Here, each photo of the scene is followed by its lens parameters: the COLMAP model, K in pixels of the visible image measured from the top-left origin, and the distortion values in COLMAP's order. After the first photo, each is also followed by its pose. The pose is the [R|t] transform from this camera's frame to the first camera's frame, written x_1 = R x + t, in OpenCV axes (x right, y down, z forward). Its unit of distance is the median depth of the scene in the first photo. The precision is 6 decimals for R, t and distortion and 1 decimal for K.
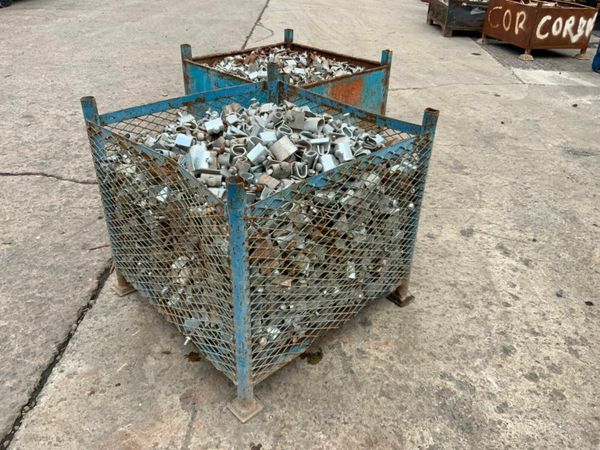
lens RADIAL K [[506.6, 0, 299.5], [0, 506.6, 223.5], [0, 0, 1]] dist [0.054637, -0.113293]
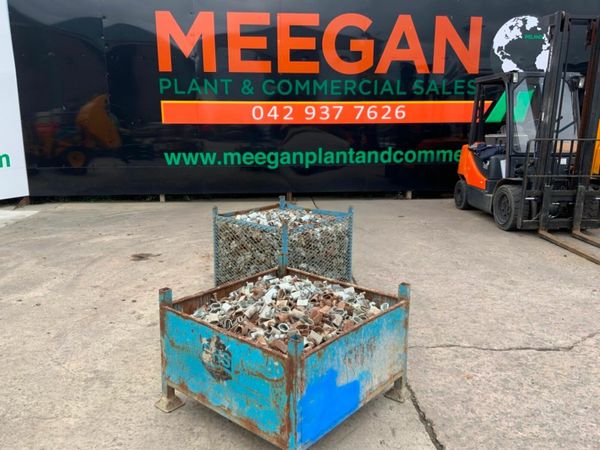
lens RADIAL K [[506.6, 0, 299.5], [0, 506.6, 224.7], [0, 0, 1]] dist [0.054637, -0.113293]
pose [[-0.998444, 0.007437, -0.055271, -0.004786], [-0.032542, 0.727154, 0.685703, -1.576839], [0.045291, 0.686434, -0.725780, 2.487420]]
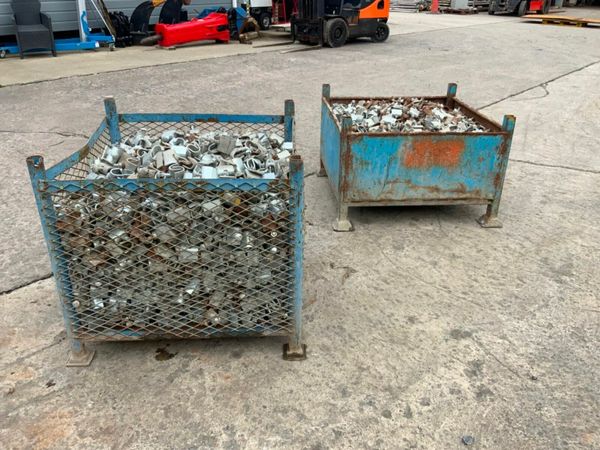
lens RADIAL K [[506.6, 0, 300.4], [0, 506.6, 225.8], [0, 0, 1]] dist [0.054637, -0.113293]
pose [[0.751787, 0.269339, -0.601892, 0.774865], [-0.324751, 0.945637, 0.017534, -0.103282], [0.573894, 0.182283, 0.798385, 0.236646]]
